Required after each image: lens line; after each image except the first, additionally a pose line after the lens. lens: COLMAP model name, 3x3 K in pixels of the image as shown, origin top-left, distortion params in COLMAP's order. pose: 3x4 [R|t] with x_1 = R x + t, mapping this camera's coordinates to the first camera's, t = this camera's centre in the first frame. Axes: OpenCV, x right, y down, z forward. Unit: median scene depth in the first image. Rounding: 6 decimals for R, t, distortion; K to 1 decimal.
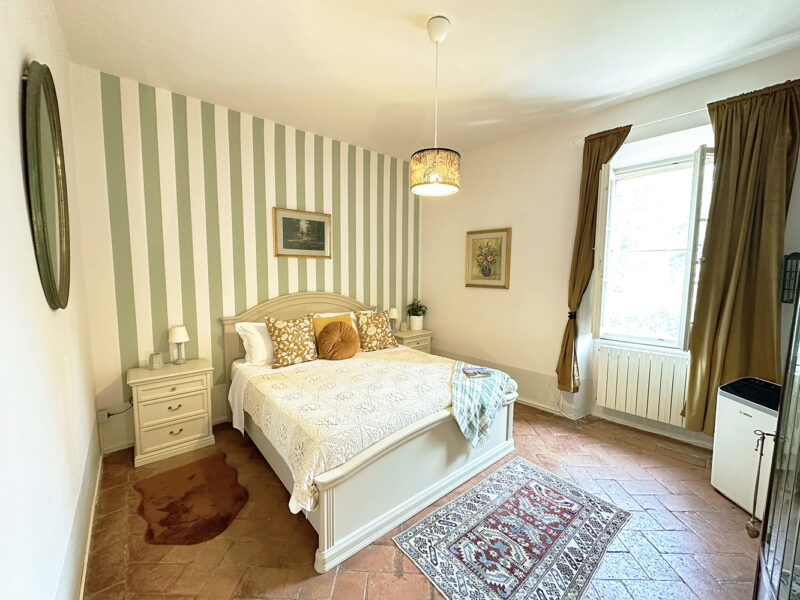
lens RADIAL K [[318.8, 0, 400.4], [0, 318.8, 302.3], [0, 0, 1]] dist [0.000559, 0.000011]
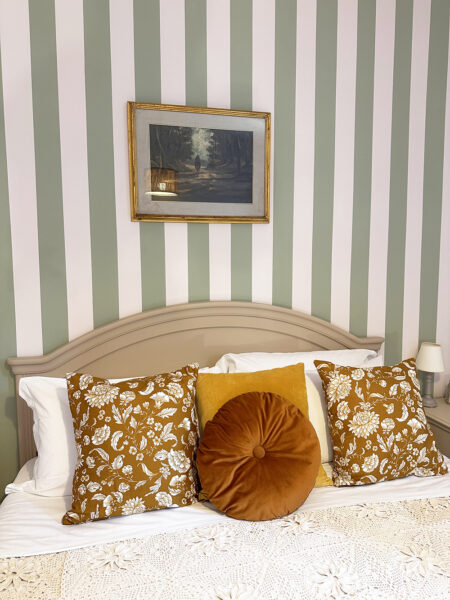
lens RADIAL K [[408.5, 0, 221.8], [0, 408.5, 301.9], [0, 0, 1]] dist [0.024650, -0.003840]
pose [[0.895879, 0.035248, -0.442897, -0.036108], [-0.031106, 0.999378, 0.016617, -0.044199], [0.443207, -0.001110, 0.896418, 0.536983]]
